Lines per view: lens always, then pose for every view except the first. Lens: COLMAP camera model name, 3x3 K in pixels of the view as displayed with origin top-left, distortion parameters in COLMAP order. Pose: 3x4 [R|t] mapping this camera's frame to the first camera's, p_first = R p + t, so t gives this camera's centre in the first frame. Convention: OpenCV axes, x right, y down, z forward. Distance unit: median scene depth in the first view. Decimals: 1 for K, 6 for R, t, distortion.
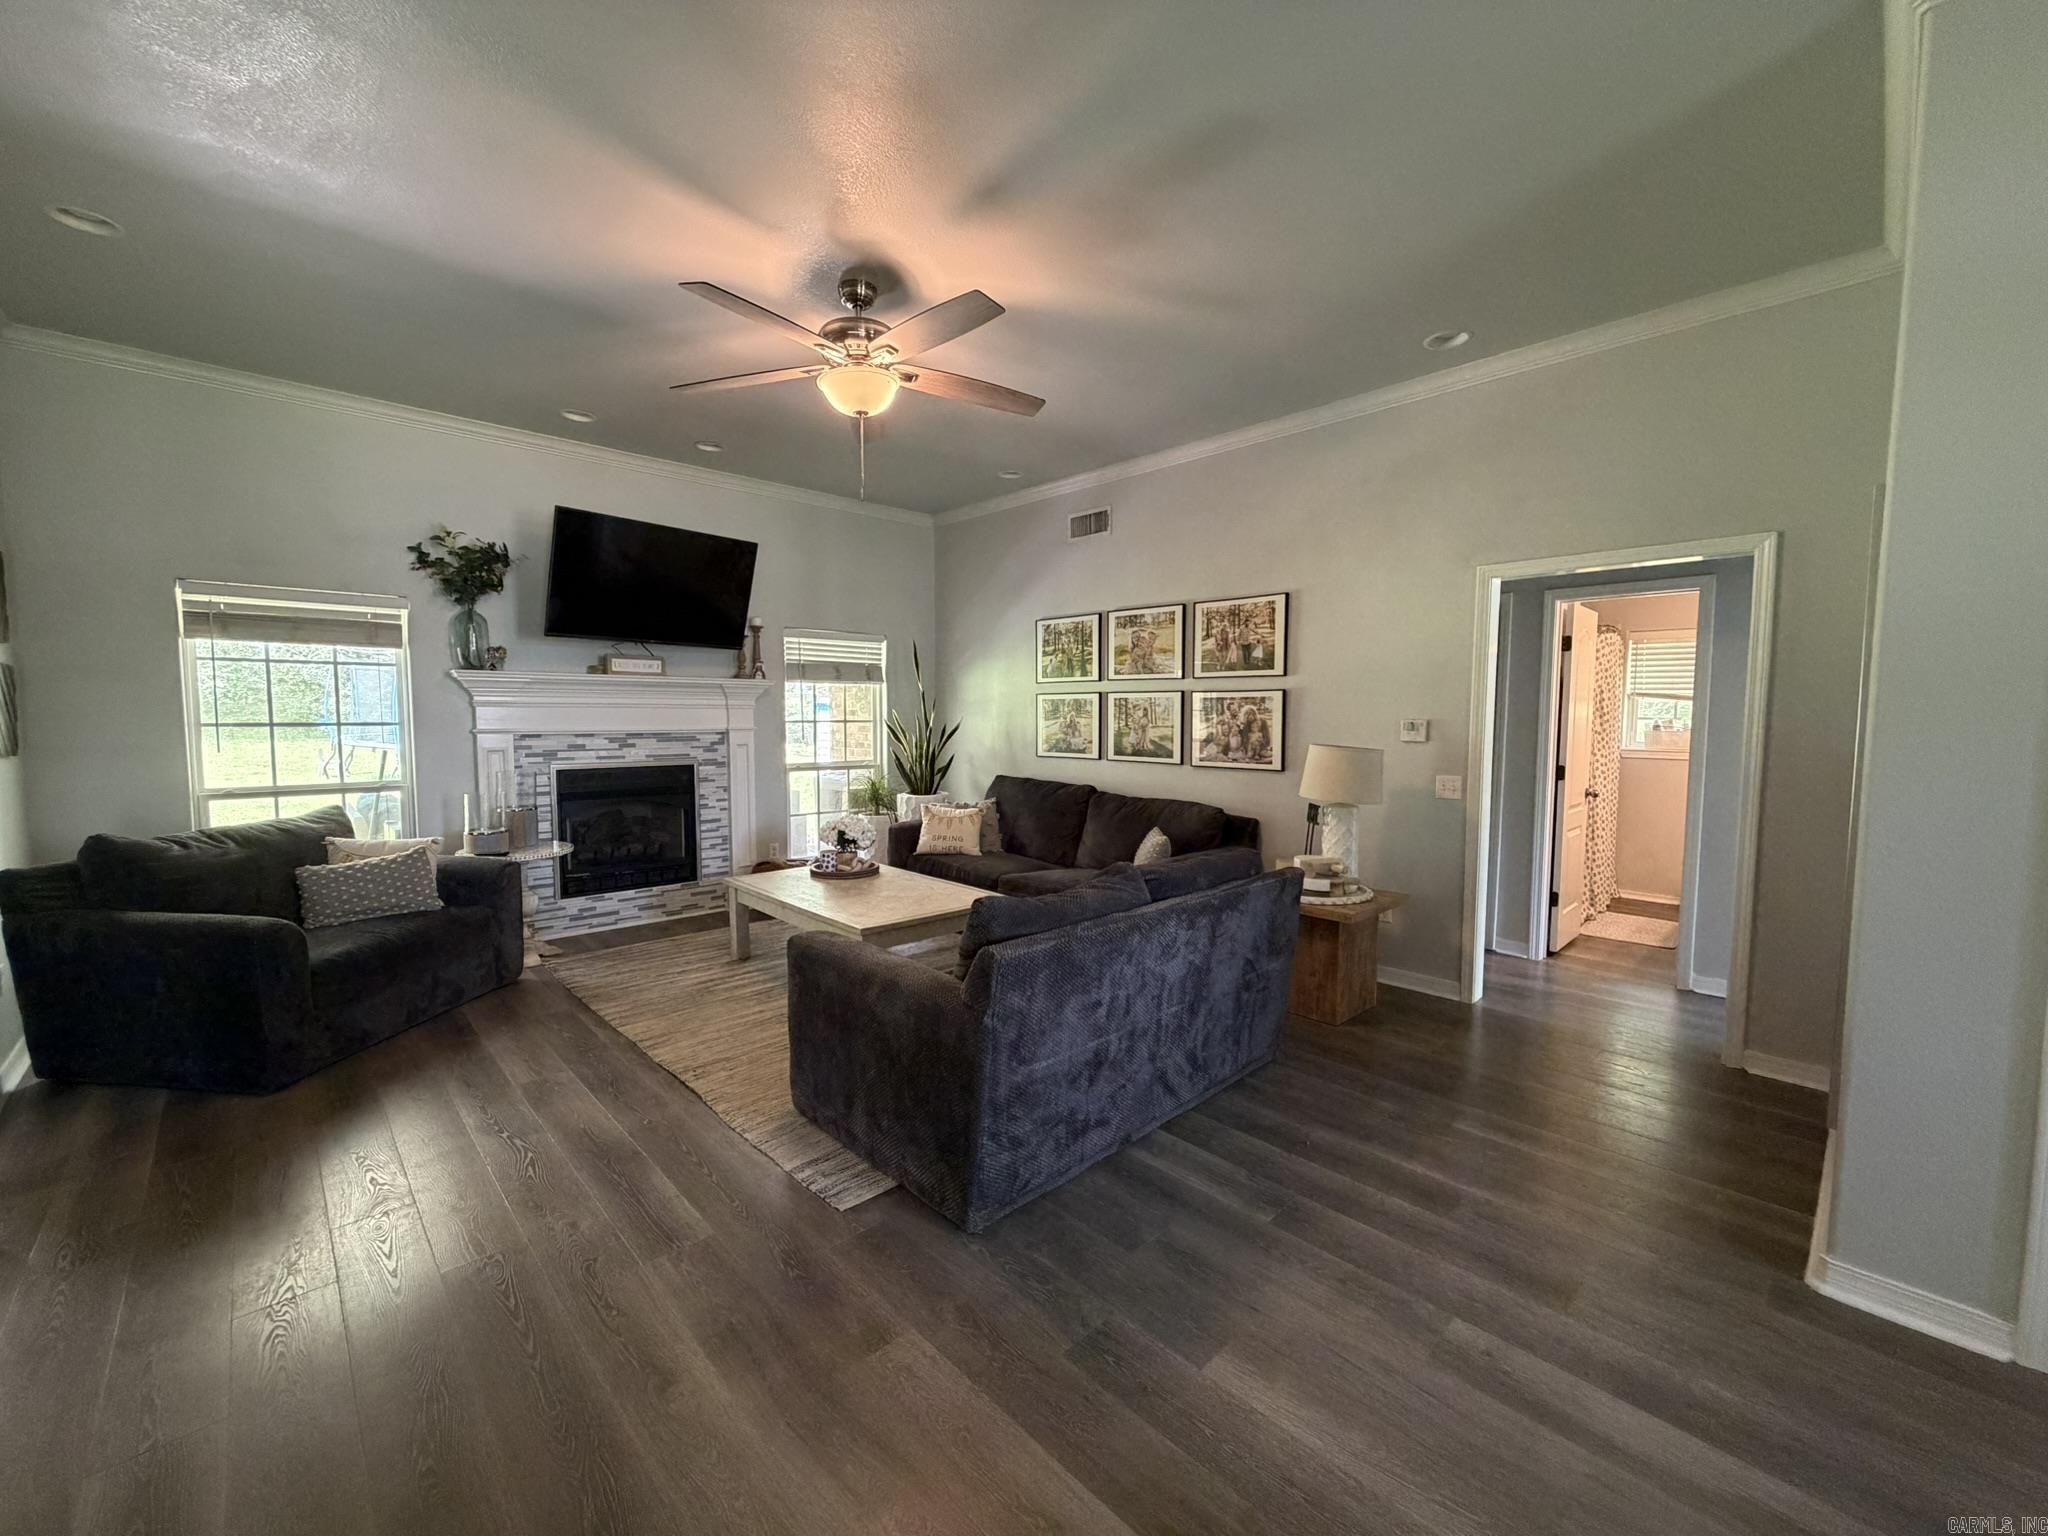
lens RADIAL K [[814.3, 0, 1018.5], [0, 814.3, 769.9], [0, 0, 1]] dist [0.000154, 0.000604]
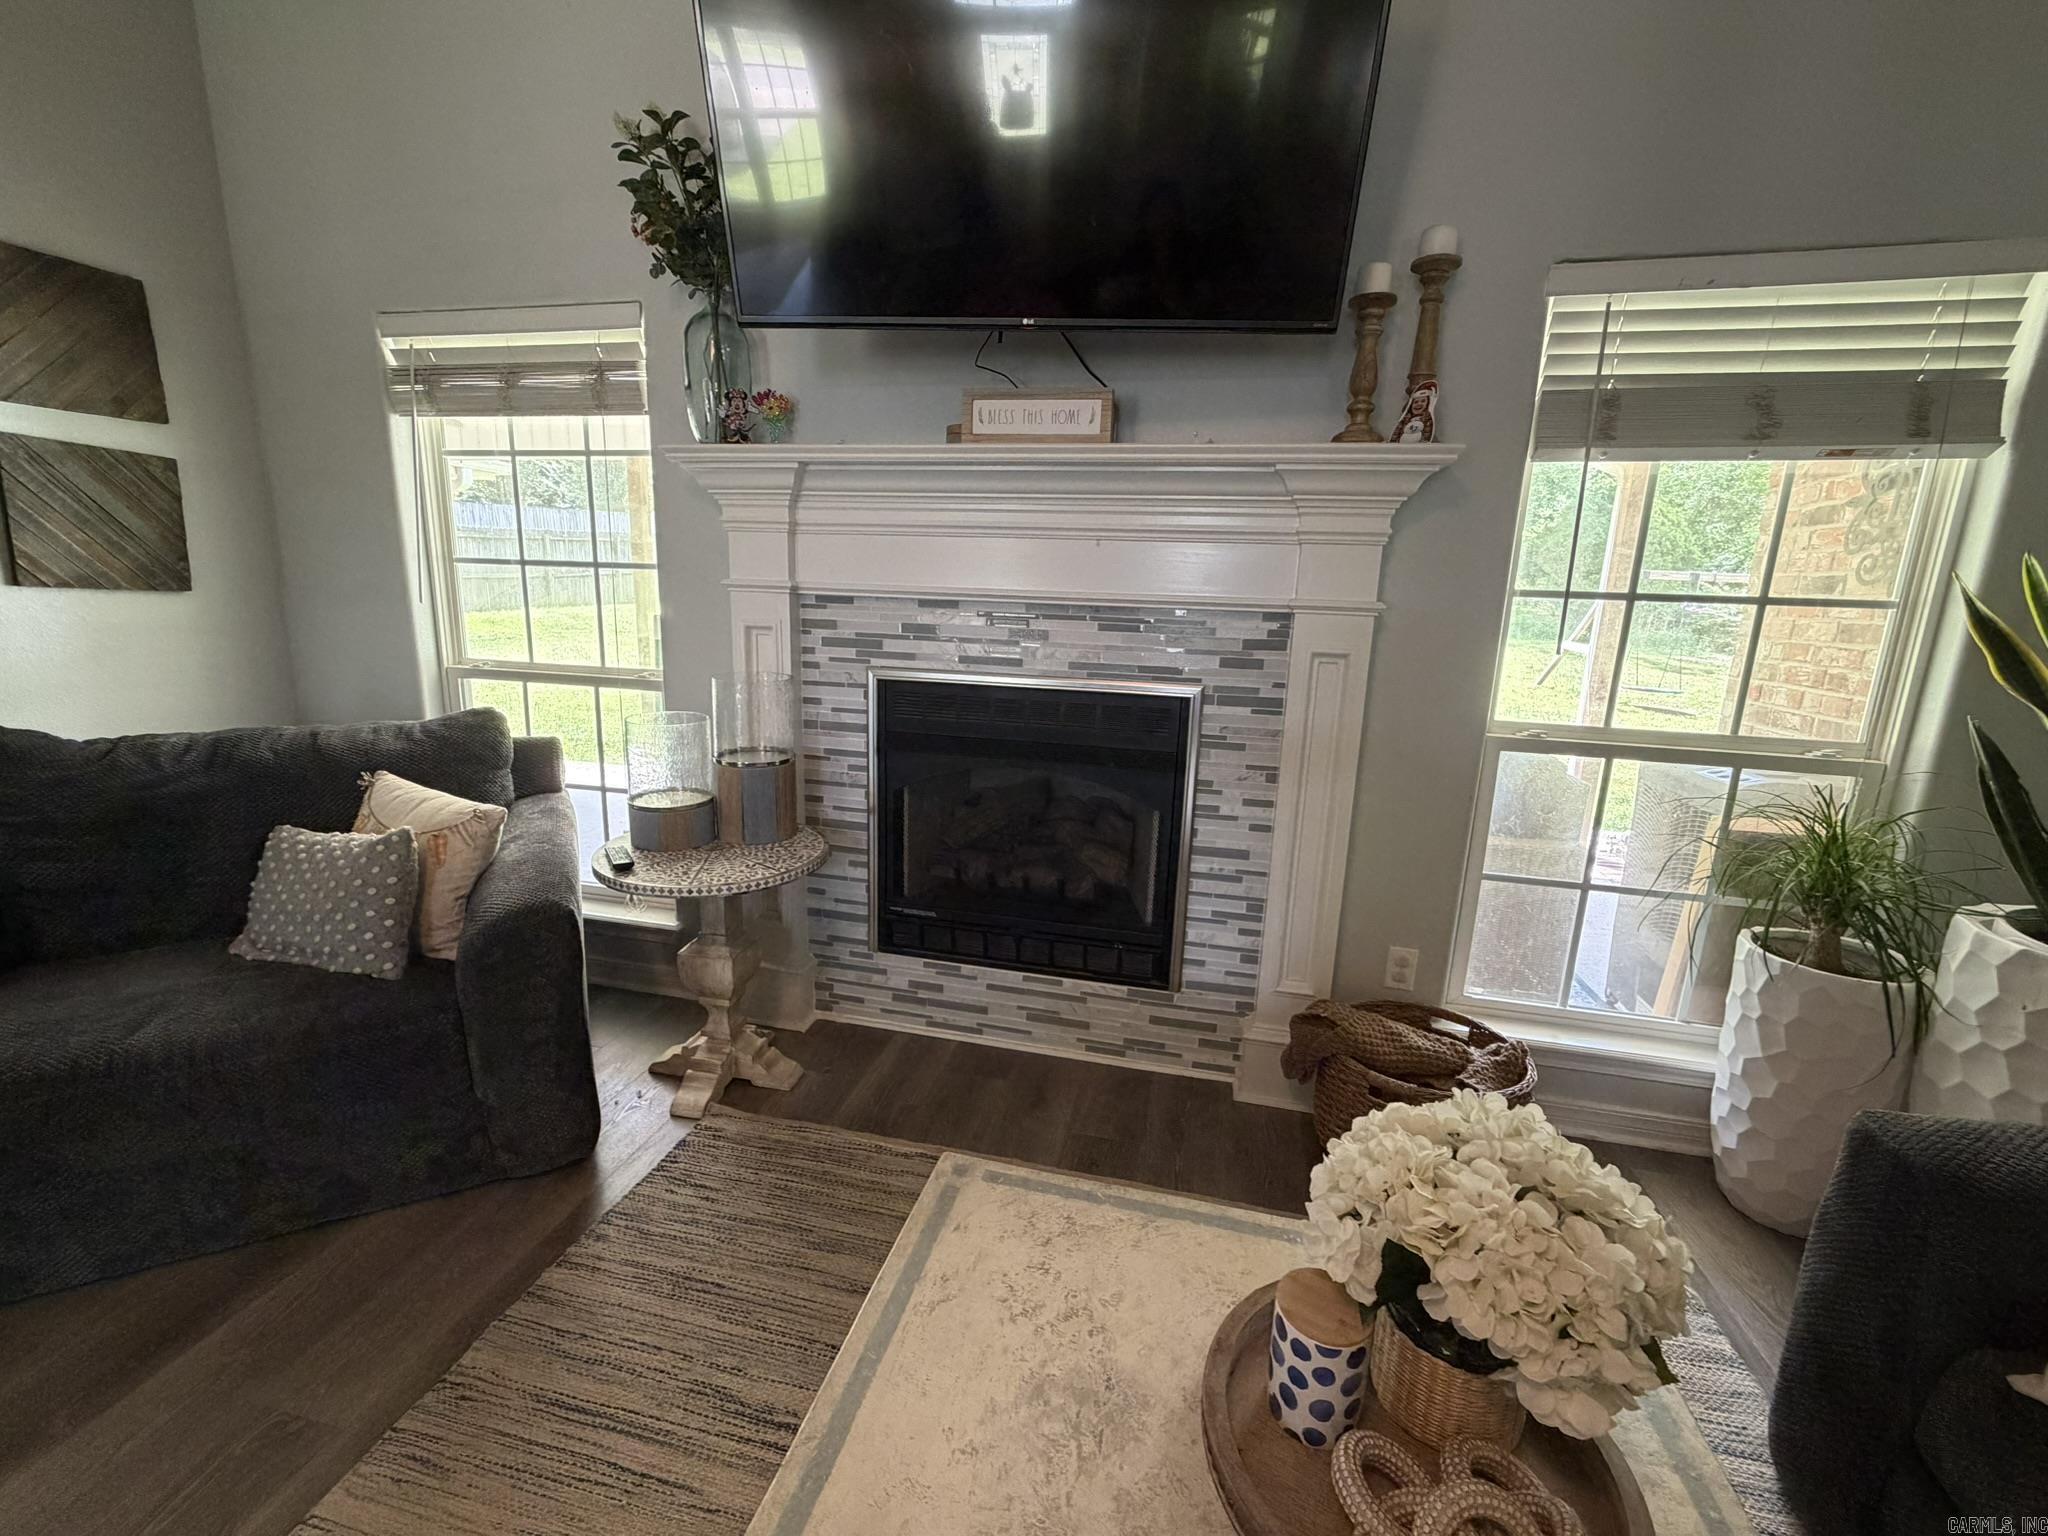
lens RADIAL K [[835.1, 0, 1036.7], [0, 835.1, 772.9], [0, 0, 1]] dist [-0.001814, 0.000346]
pose [[0.555494, 0.192304, -0.808978, -0.127339], [-0.090015, 0.981080, 0.171405, -0.033238], [0.826634, -0.022395, 0.562295, 0.750826]]
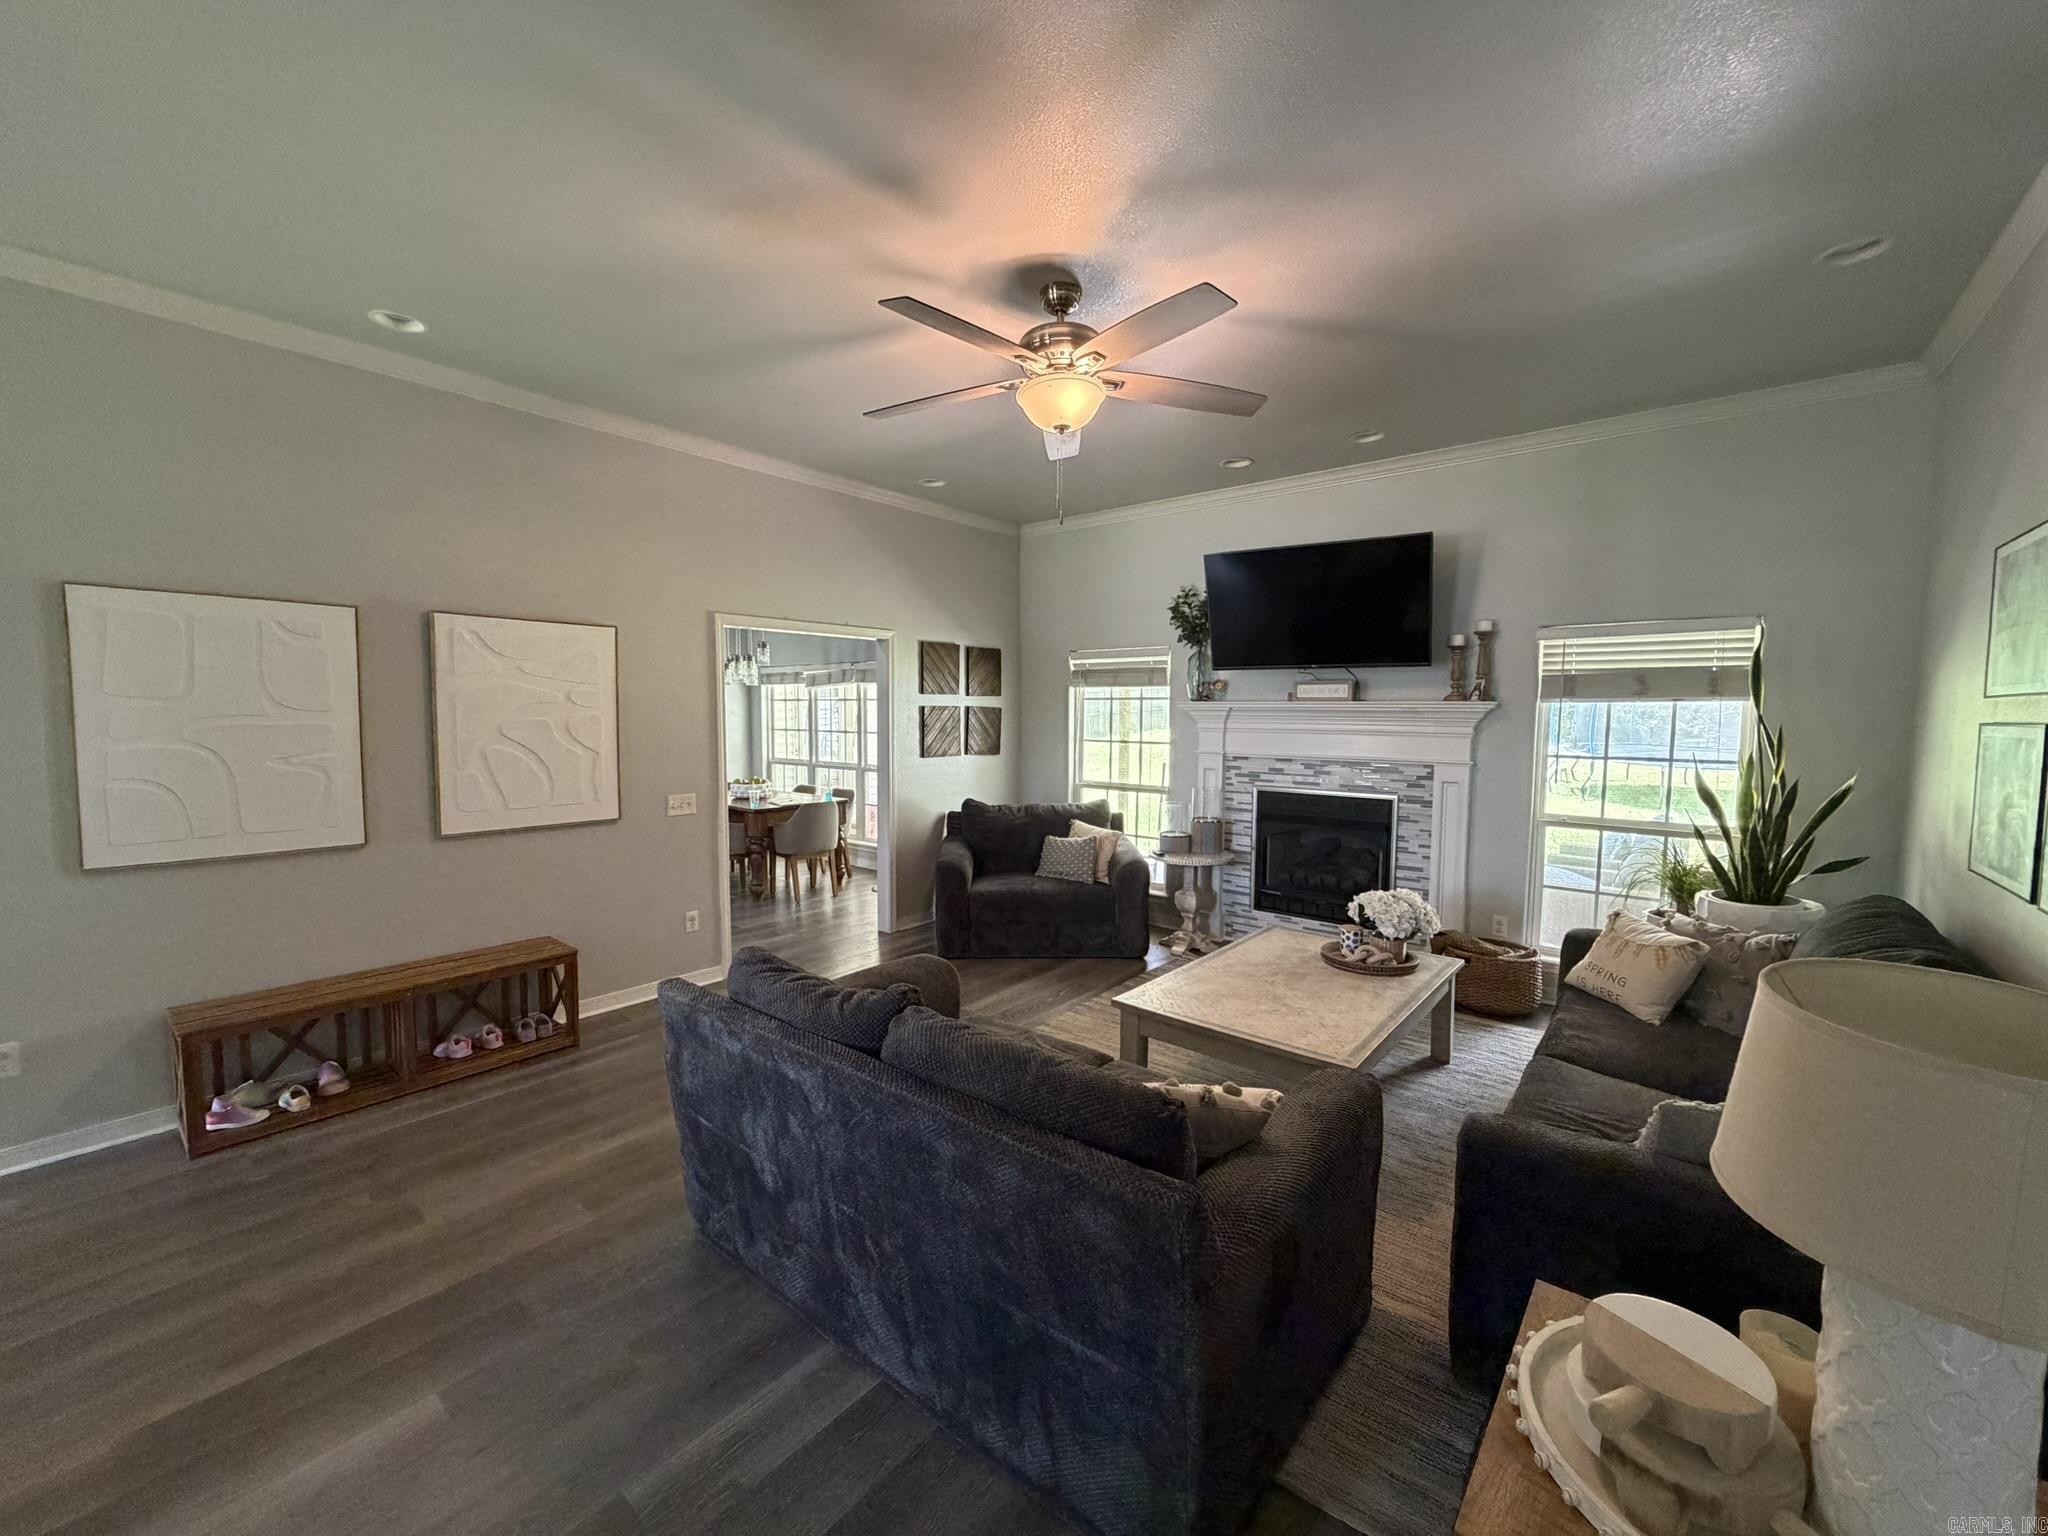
lens RADIAL K [[814.3, 0, 1018.5], [0, 814.3, 769.9], [0, 0, 1]] dist [0.000154, 0.000604]
pose [[0.113357, 0.071301, -0.990993, 0.430668], [-0.072654, 0.995346, 0.063303, -0.066988], [0.990894, 0.064824, 0.118010, 0.513536]]
